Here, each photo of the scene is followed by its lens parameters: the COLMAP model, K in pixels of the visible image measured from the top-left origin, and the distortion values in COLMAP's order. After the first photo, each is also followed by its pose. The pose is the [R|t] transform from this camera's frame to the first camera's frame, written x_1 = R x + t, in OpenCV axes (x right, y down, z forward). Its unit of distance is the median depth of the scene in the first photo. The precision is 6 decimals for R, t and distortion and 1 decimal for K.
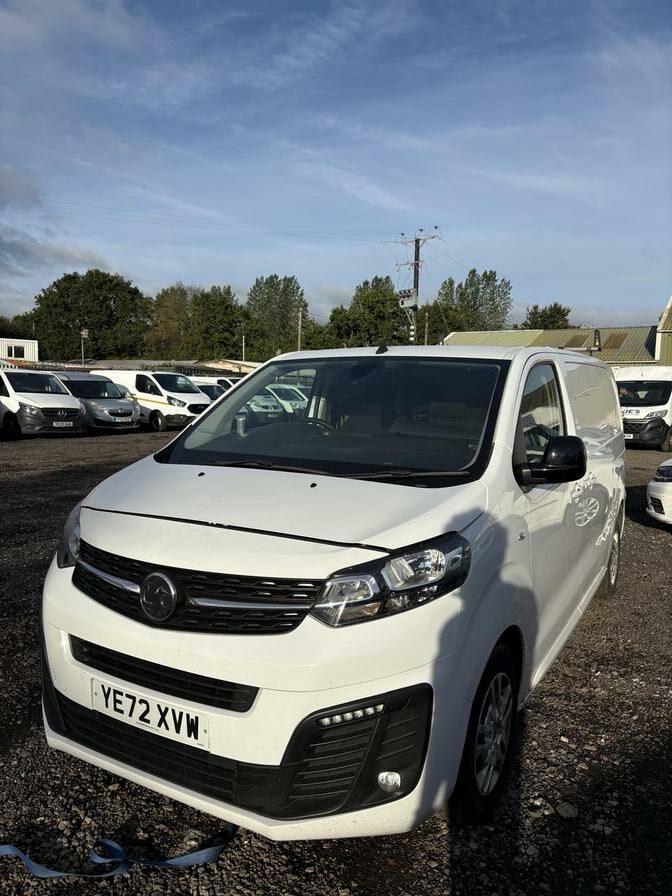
lens RADIAL K [[684.7, 0, 336.0], [0, 684.7, 448.0], [0, 0, 1]] dist [-0.002470, -0.002865]
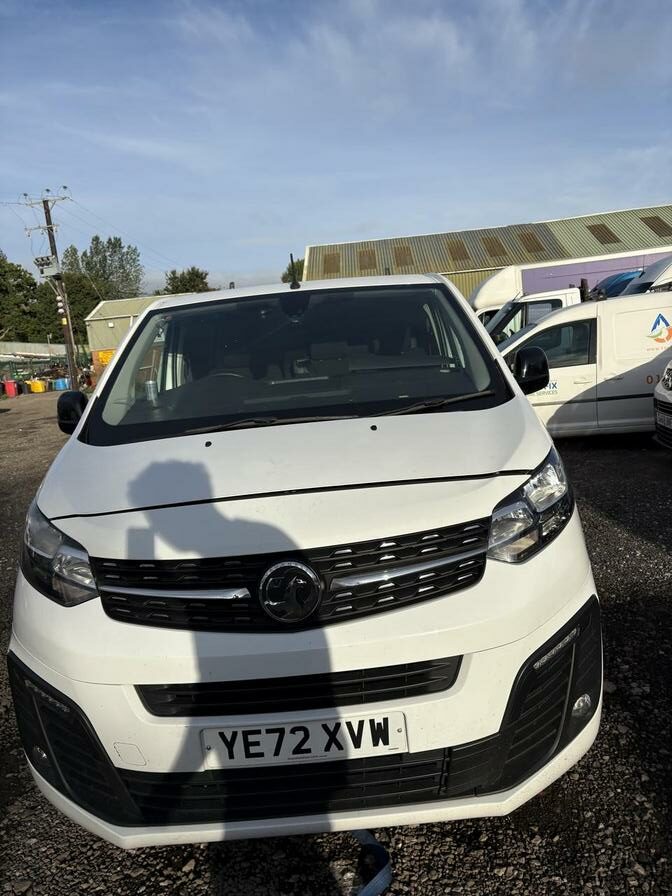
lens RADIAL K [[676.8, 0, 336.0], [0, 676.8, 448.0], [0, 0, 1]] dist [0.008865, -0.002516]
pose [[0.855245, -0.171369, 0.489069, -0.505772], [0.149161, 0.985207, 0.084374, 0.000595], [-0.496293, 0.000790, 0.868155, 0.282874]]
